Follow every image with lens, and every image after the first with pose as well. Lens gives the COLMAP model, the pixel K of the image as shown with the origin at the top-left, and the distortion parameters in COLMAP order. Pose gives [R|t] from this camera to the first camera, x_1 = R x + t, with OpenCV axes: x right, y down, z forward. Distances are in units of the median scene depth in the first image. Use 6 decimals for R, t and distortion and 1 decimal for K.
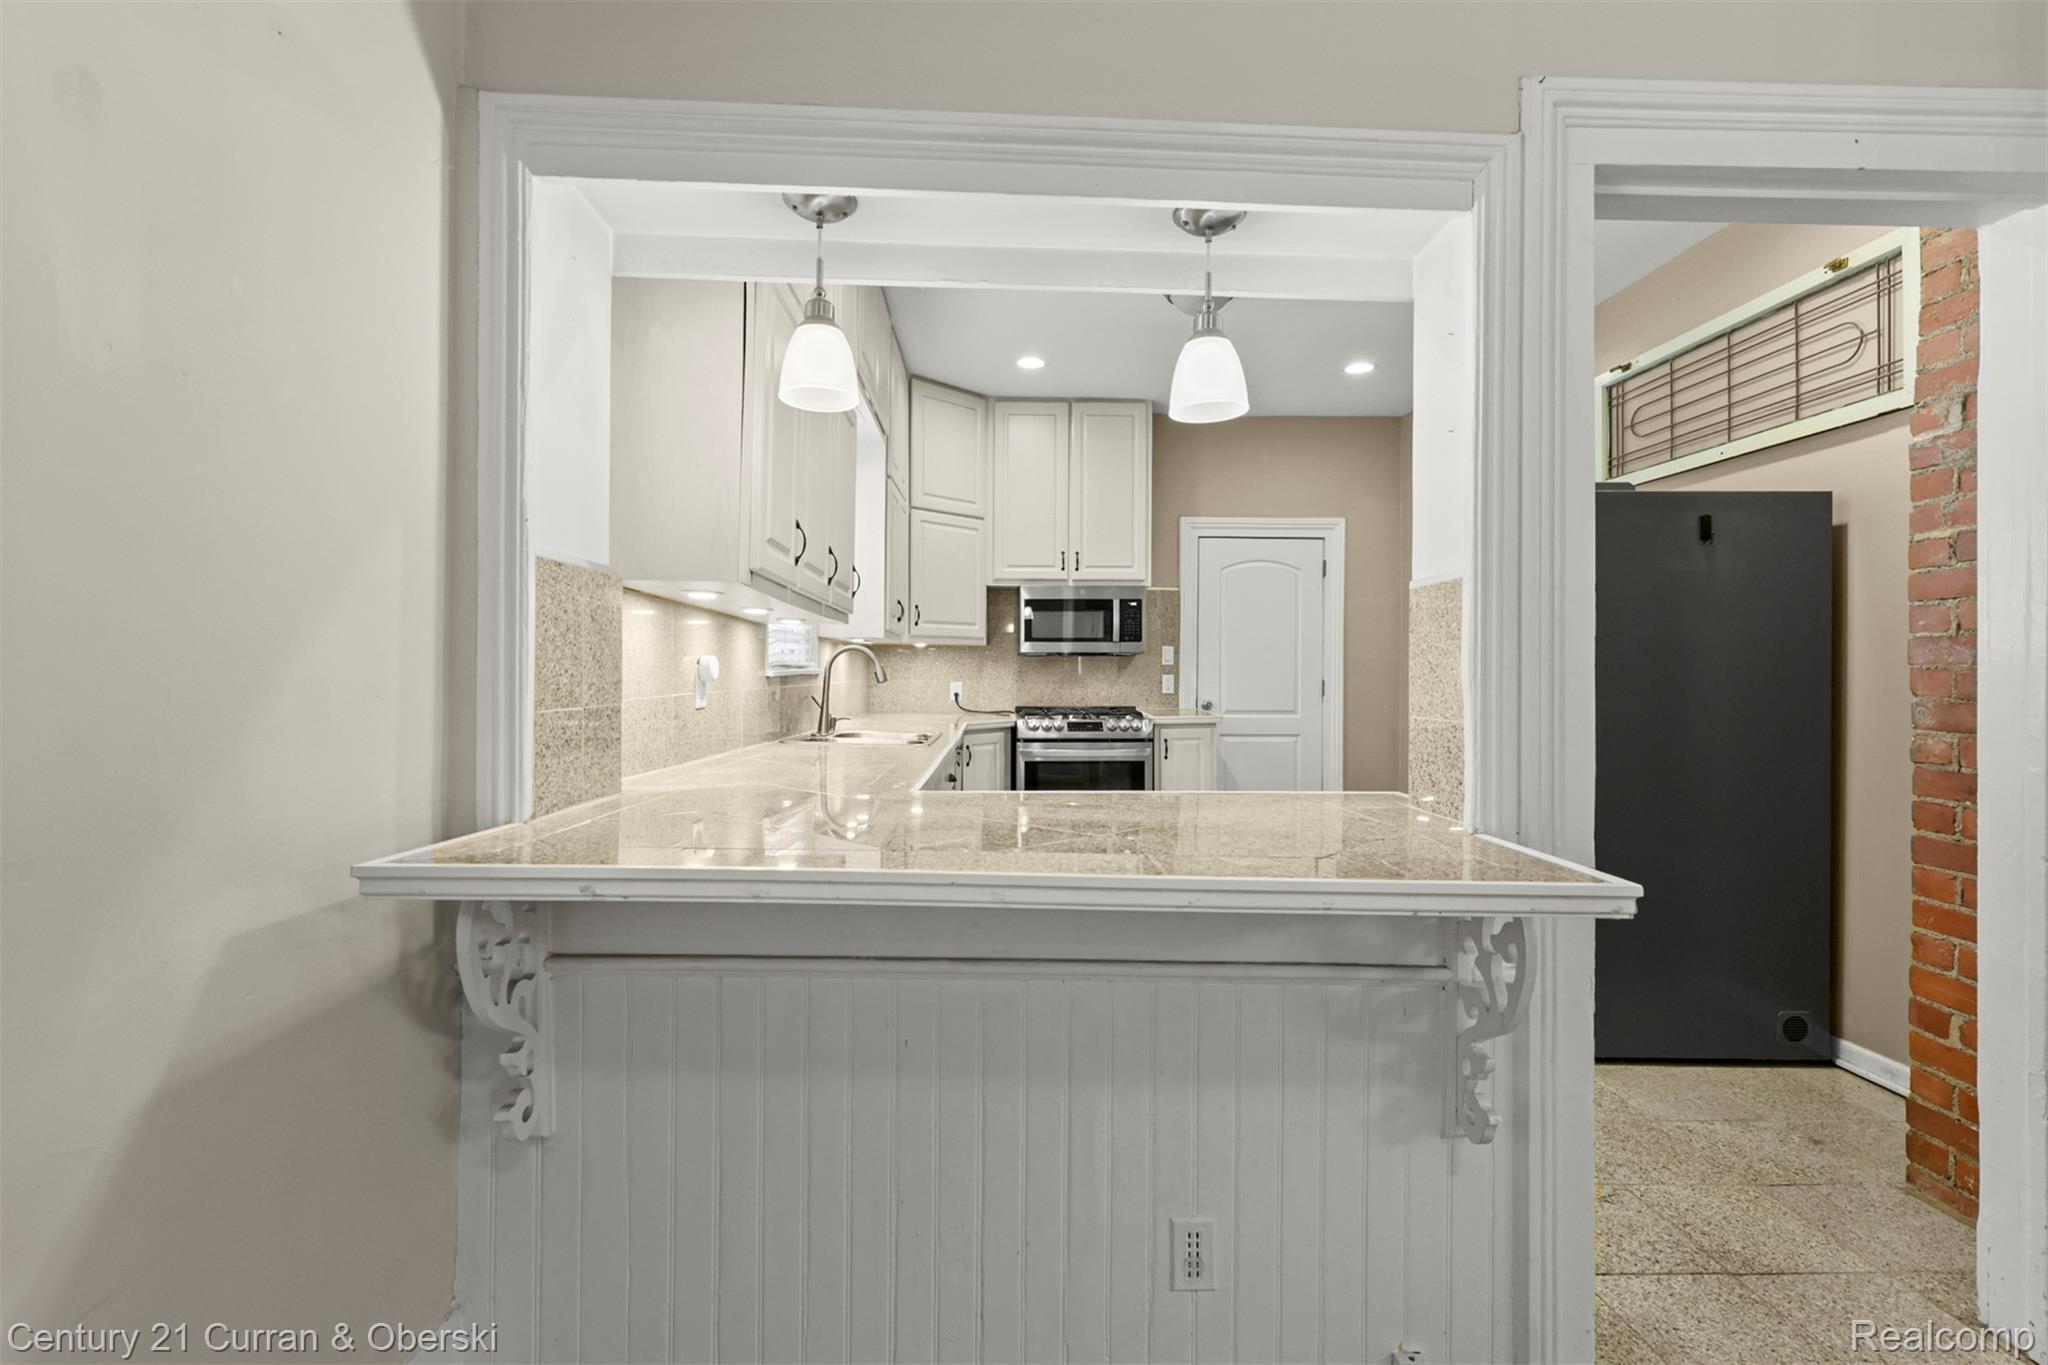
lens RADIAL K [[898.5, 0, 1024.2], [0, 898.5, 662.3], [0, 0, 1]] dist [0.000028, -0.000055]
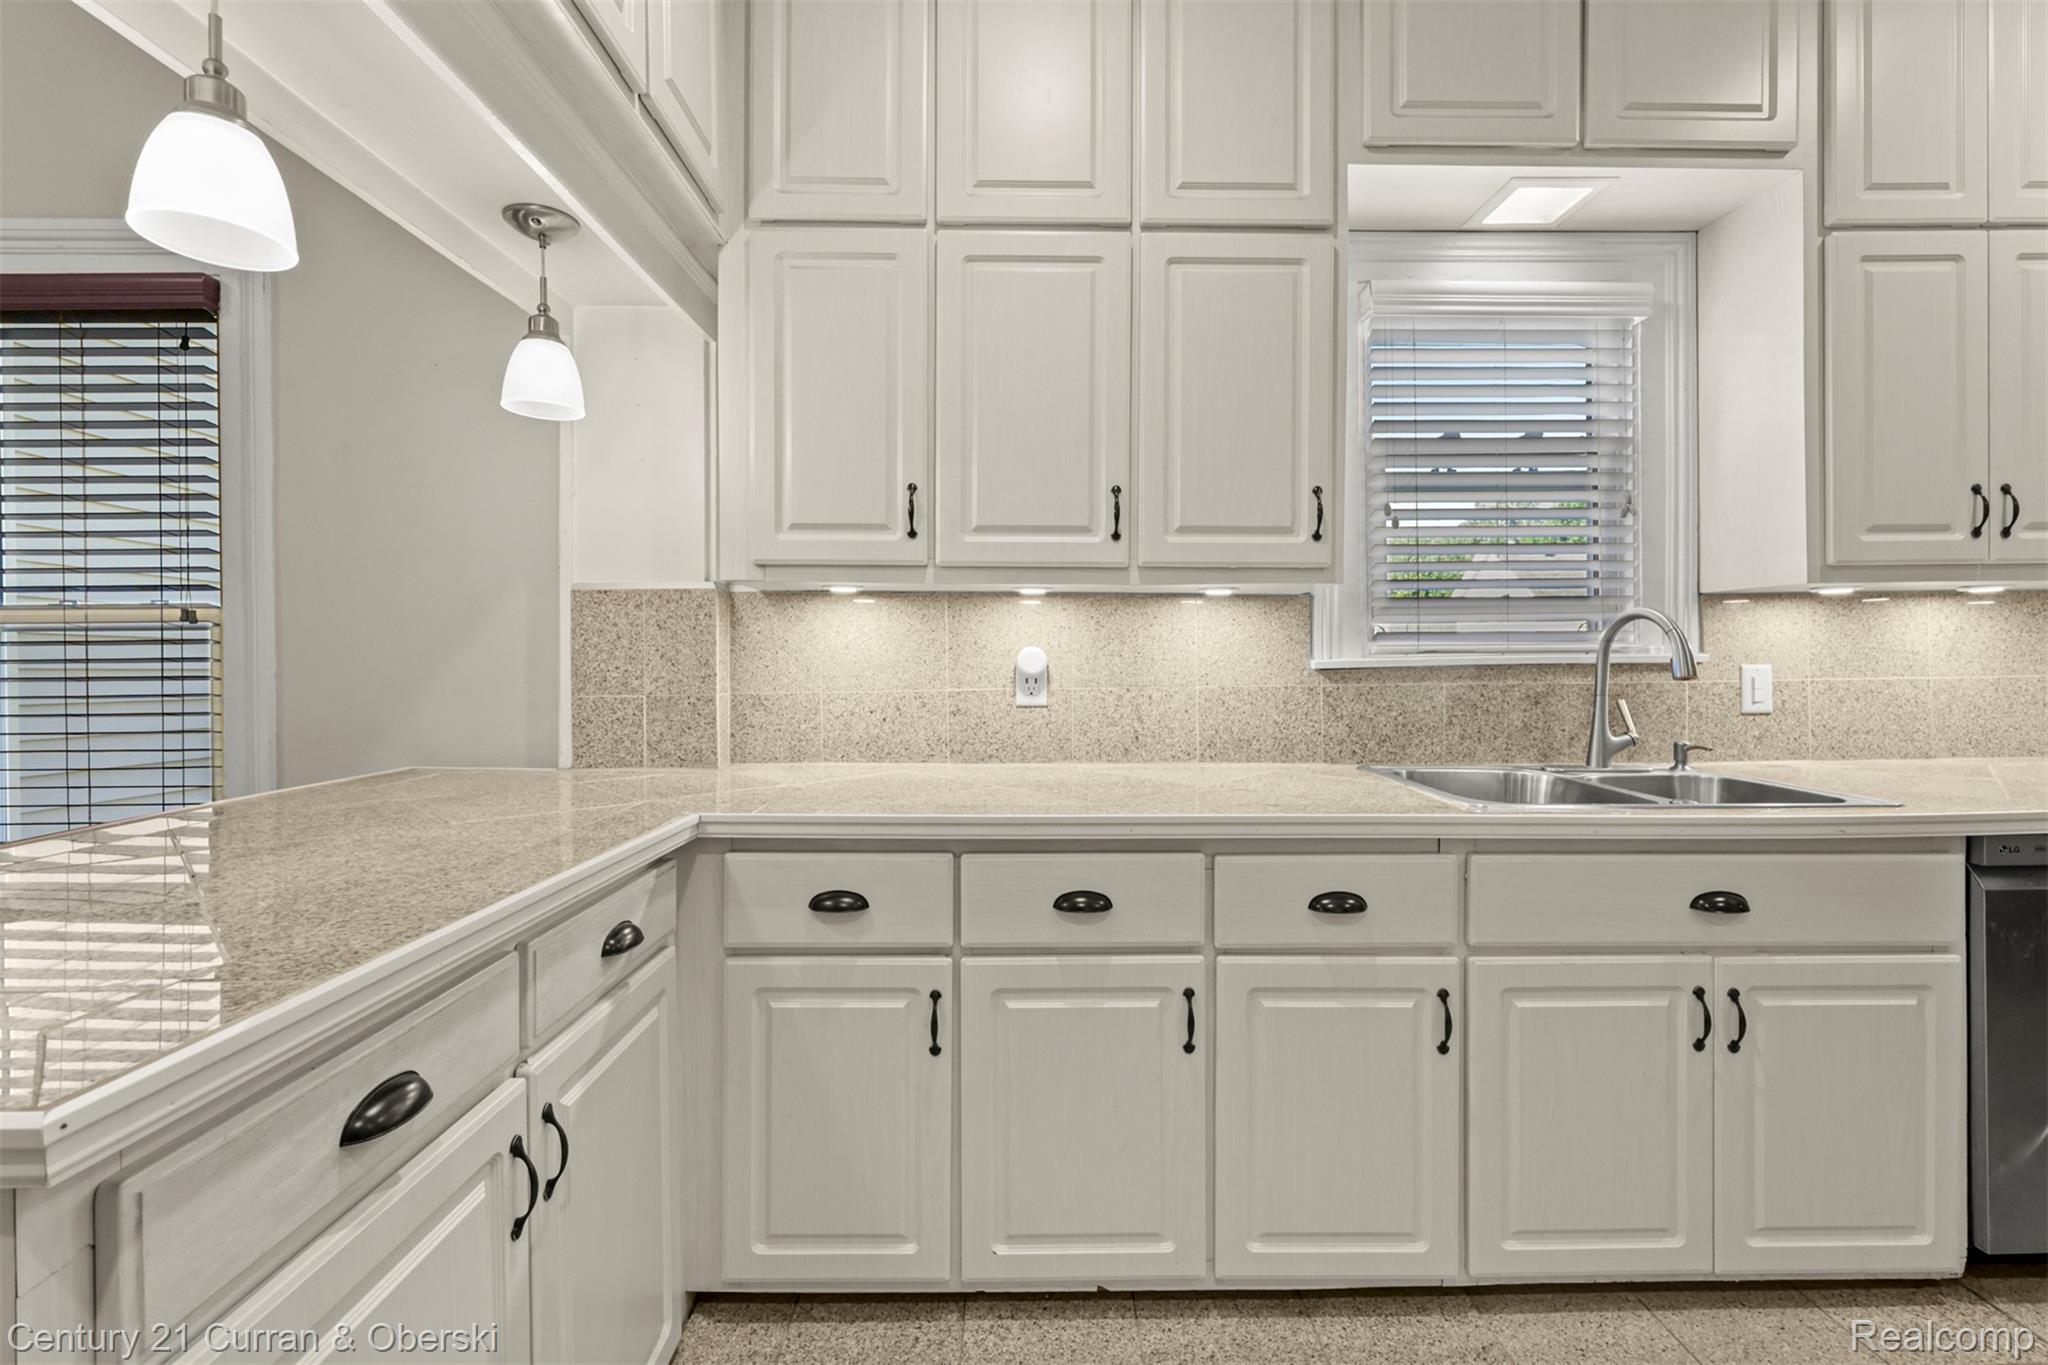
lens RADIAL K [[891.1, 0, 1031.1], [0, 891.1, 668.0], [0, 0, 1]] dist [0.001219, -0.000440]
pose [[-0.008923, -0.002516, -0.999957, 0.243888], [0.020819, 0.999780, -0.002701, 0.007391], [0.999743, -0.020842, -0.008868, 0.470838]]
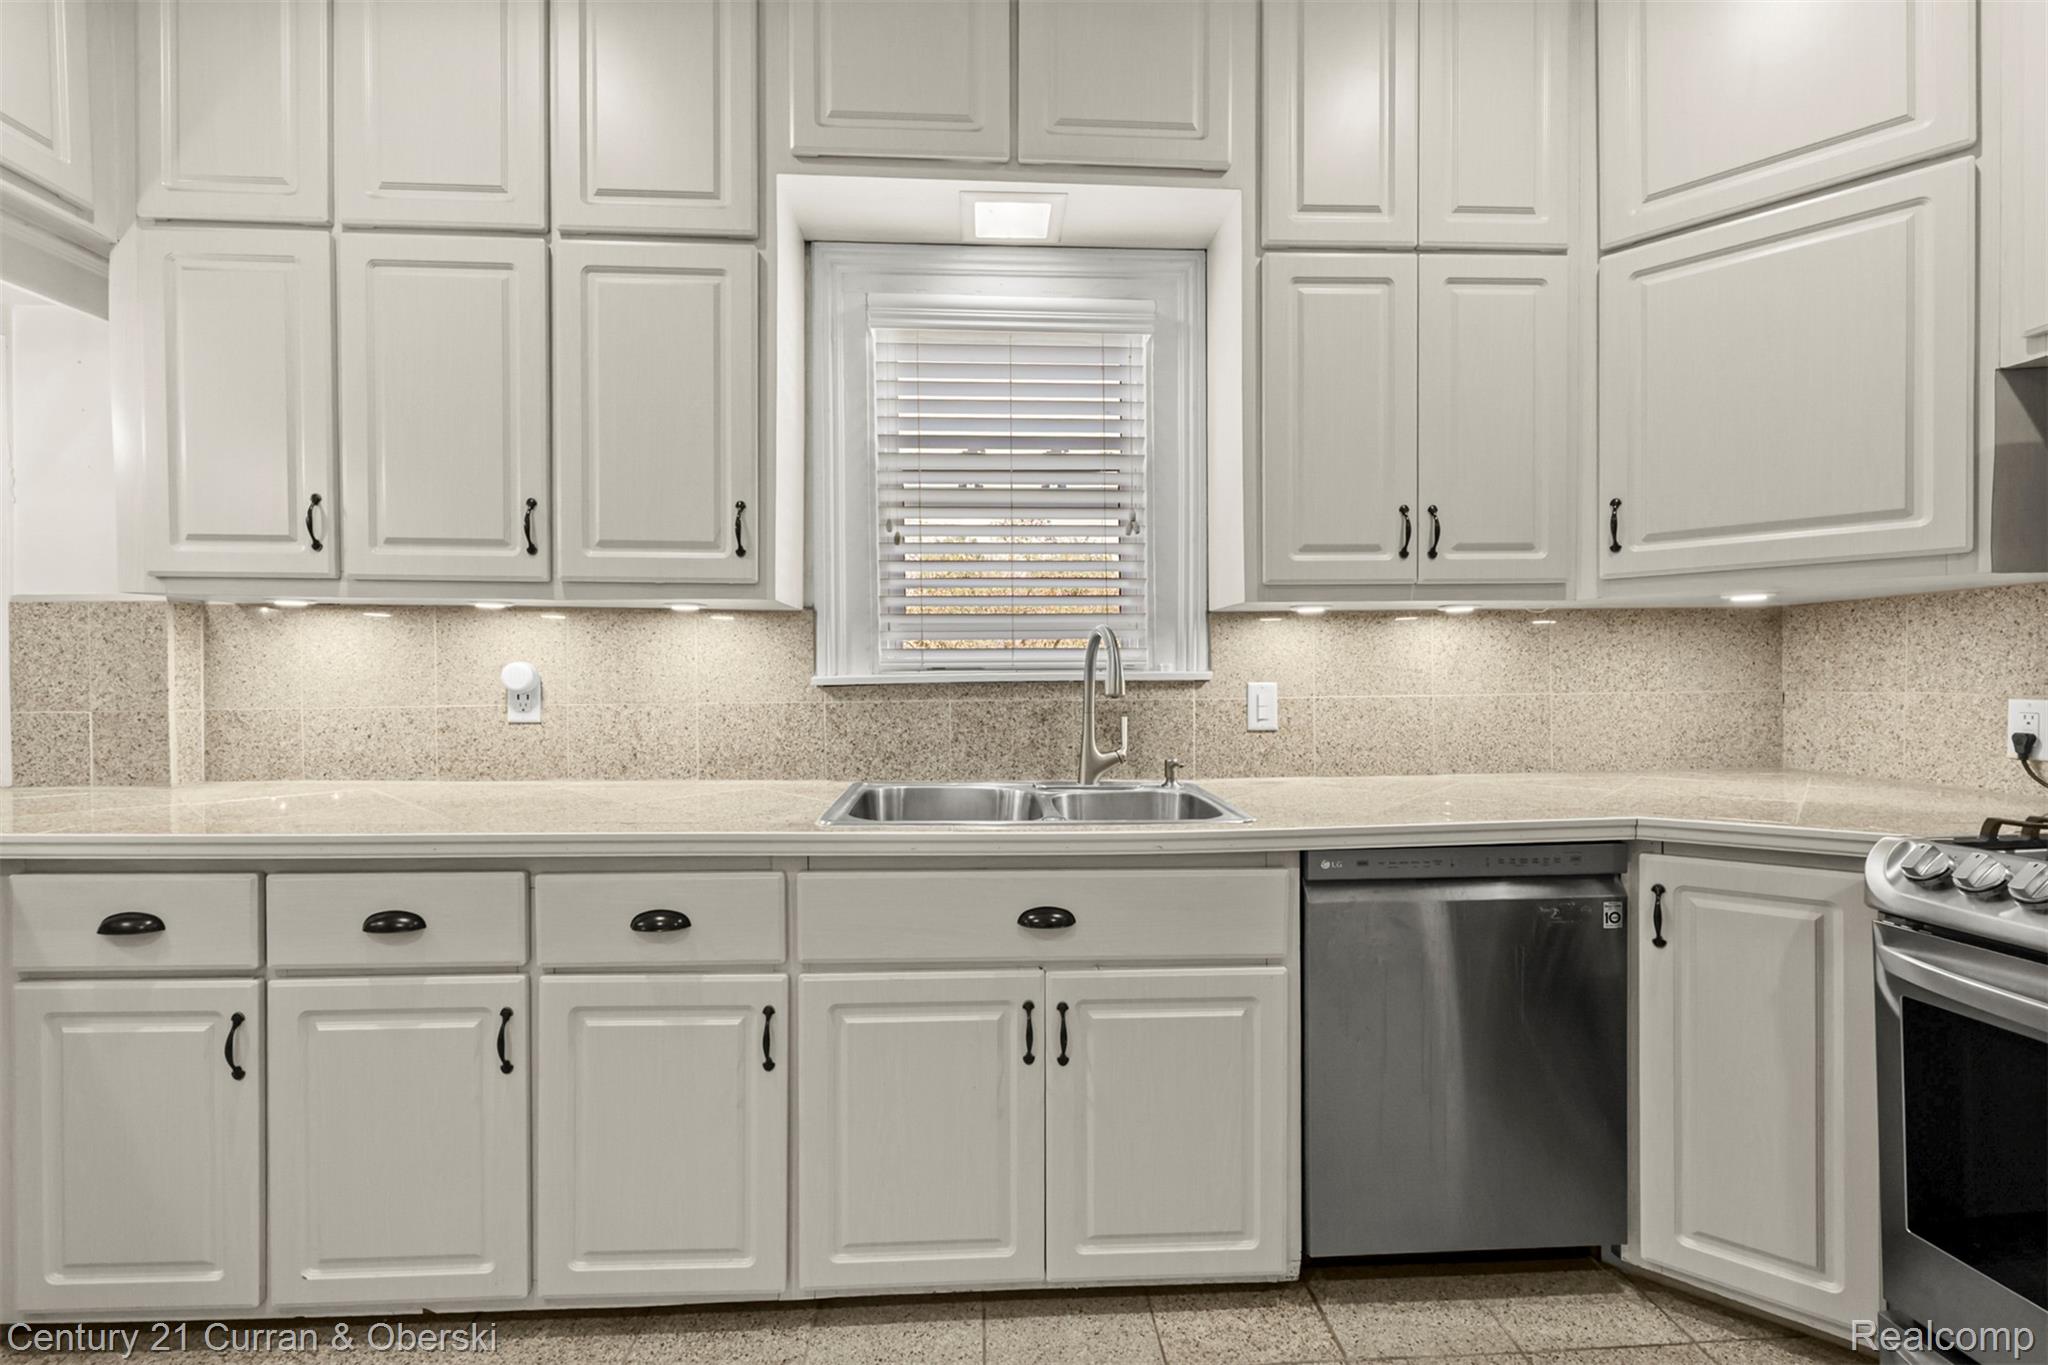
lens RADIAL K [[891.5, 0, 1019.0], [0, 891.5, 696.7], [0, 0, 1]] dist [0.000374, 0.000196]
pose [[0.026537, 0.012201, -0.999573, 0.243128], [0.018619, 0.999746, 0.012698, 0.011088], [0.999474, -0.018948, 0.026303, 0.681699]]
